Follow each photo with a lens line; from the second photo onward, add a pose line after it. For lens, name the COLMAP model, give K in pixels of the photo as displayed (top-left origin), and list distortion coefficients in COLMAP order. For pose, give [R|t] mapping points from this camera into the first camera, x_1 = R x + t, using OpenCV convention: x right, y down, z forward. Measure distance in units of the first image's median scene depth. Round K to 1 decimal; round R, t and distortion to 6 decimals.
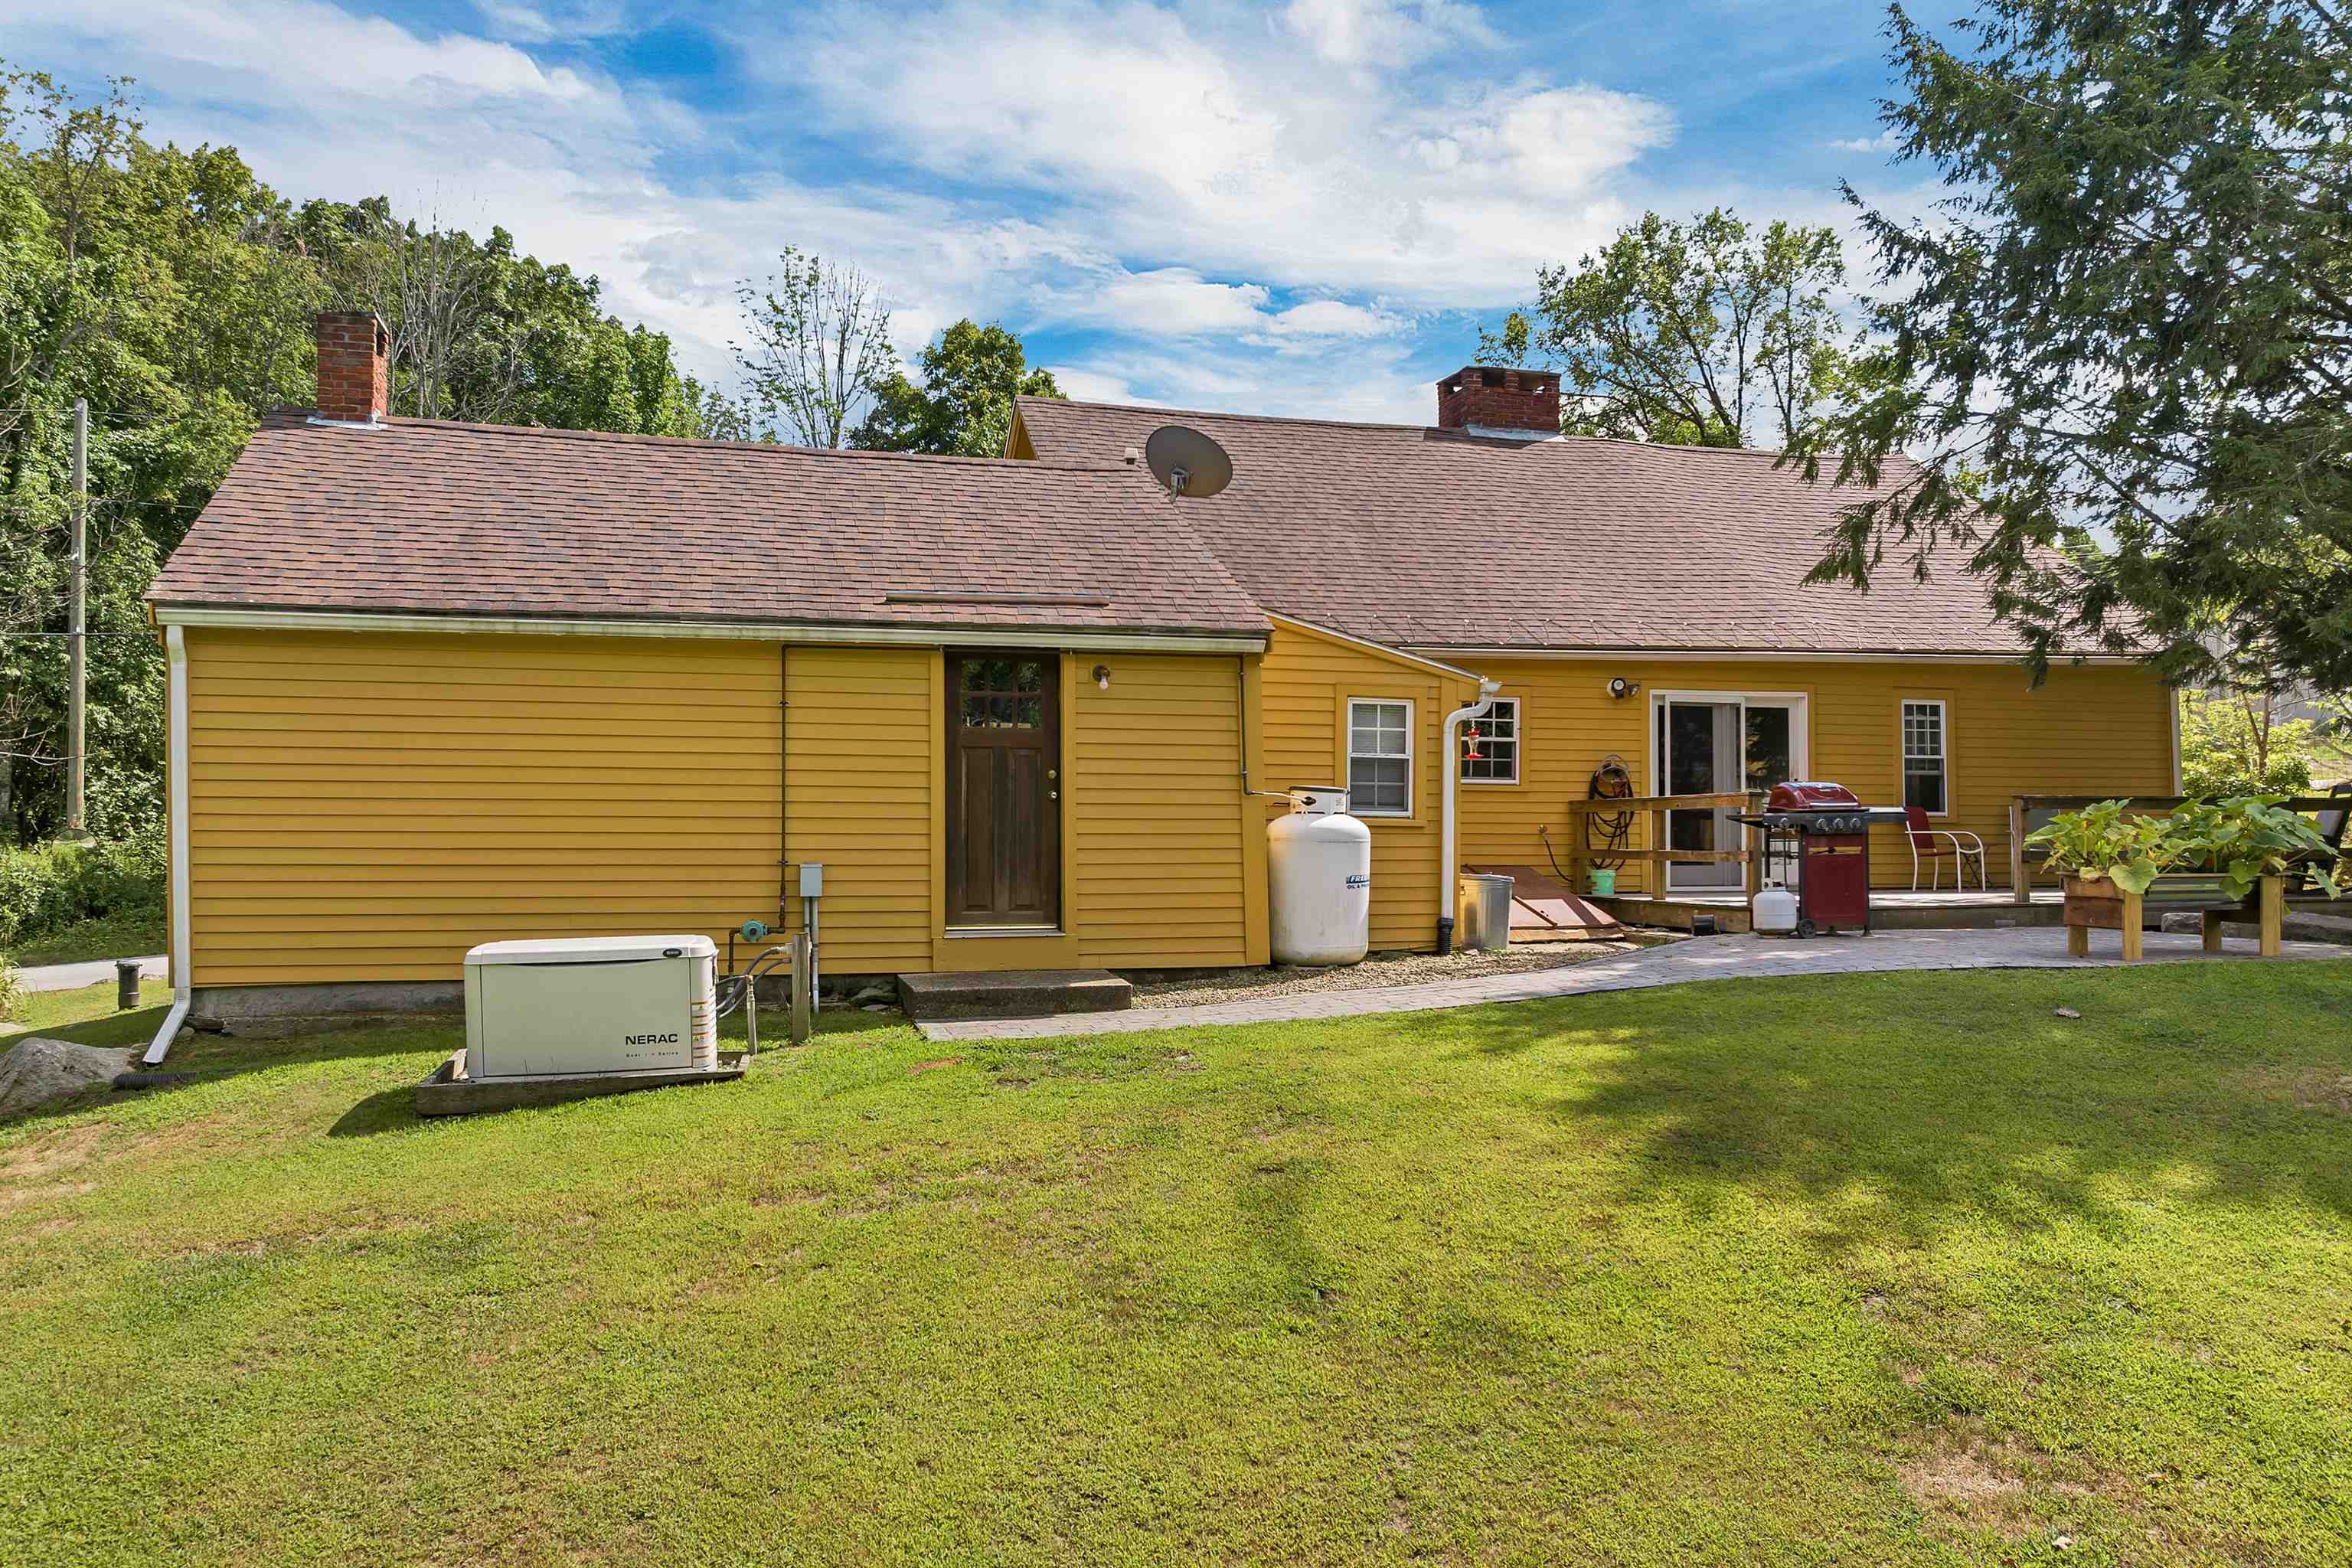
lens RADIAL K [[1686.1, 0, 1187.1], [0, 1686.1, 833.6], [0, 0, 1]] dist [-0.027071, 0.000470]
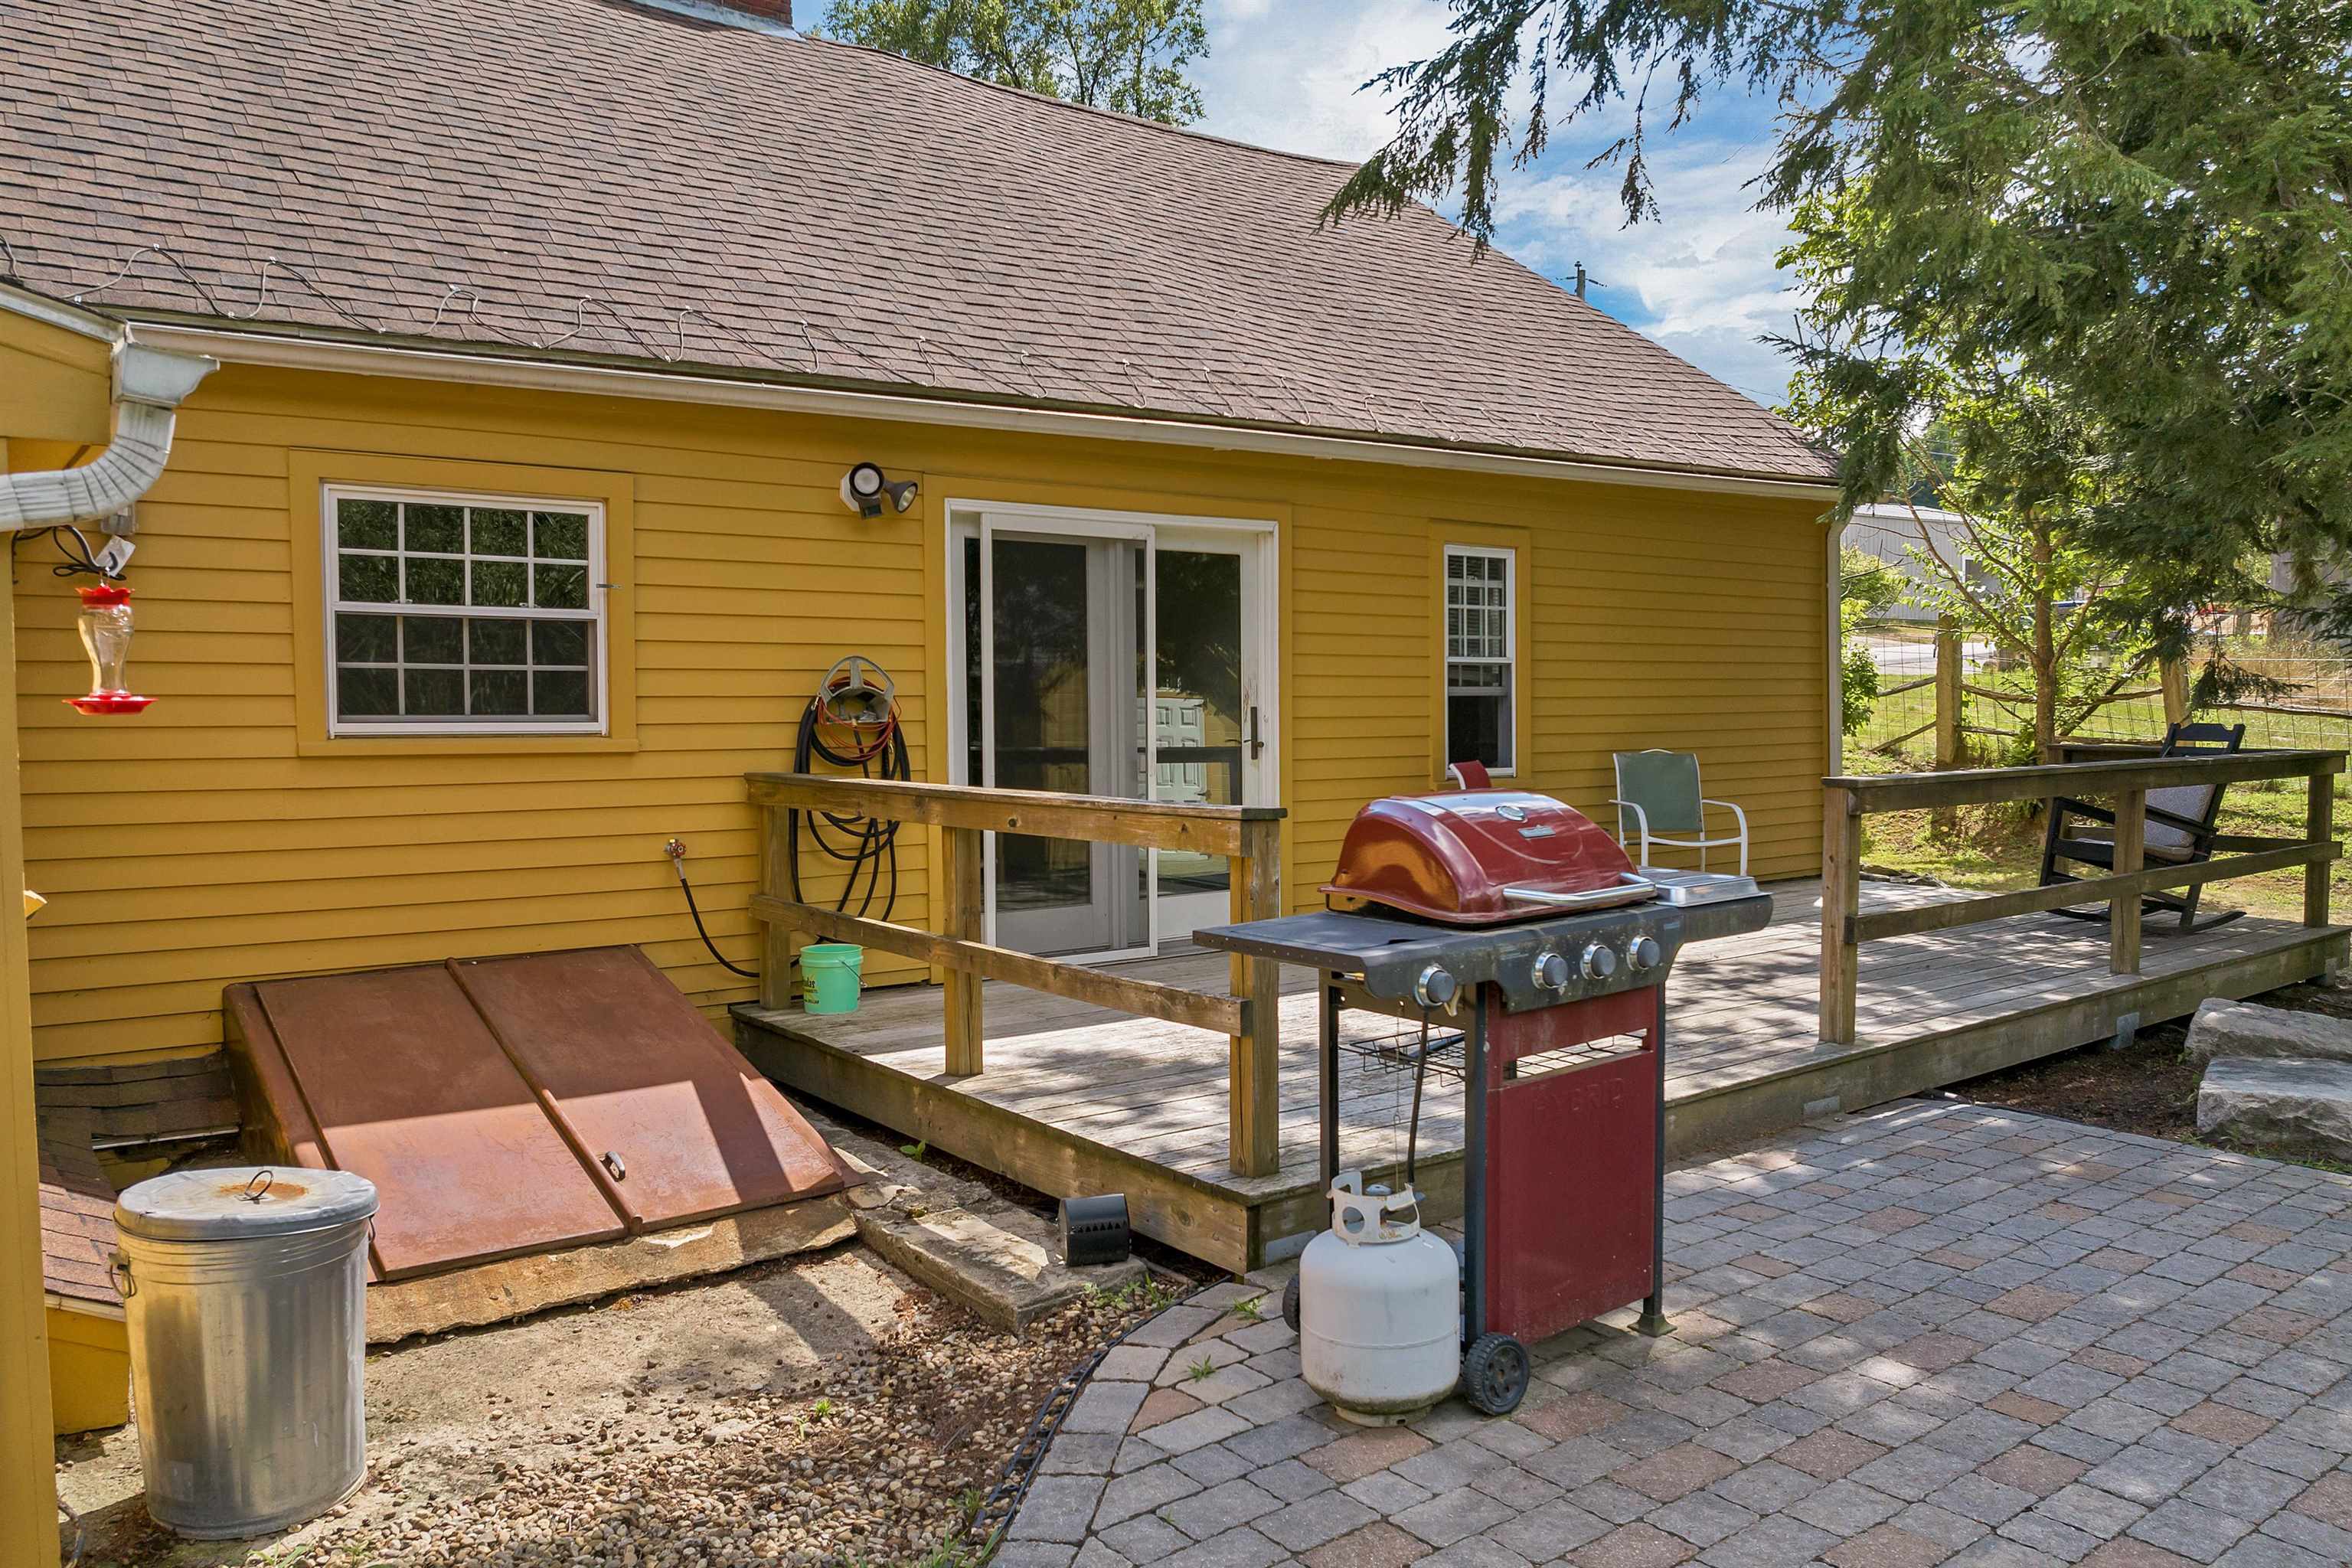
lens RADIAL K [[1686.1, 0, 1187.1], [0, 1686.1, 833.6], [0, 0, 1]] dist [-0.027071, 0.000470]
pose [[0.925658, -0.030836, 0.377103, 0.172396], [0.000490, 0.996770, 0.080304, -0.036543], [-0.378361, -0.074150, 0.922683, 0.591767]]
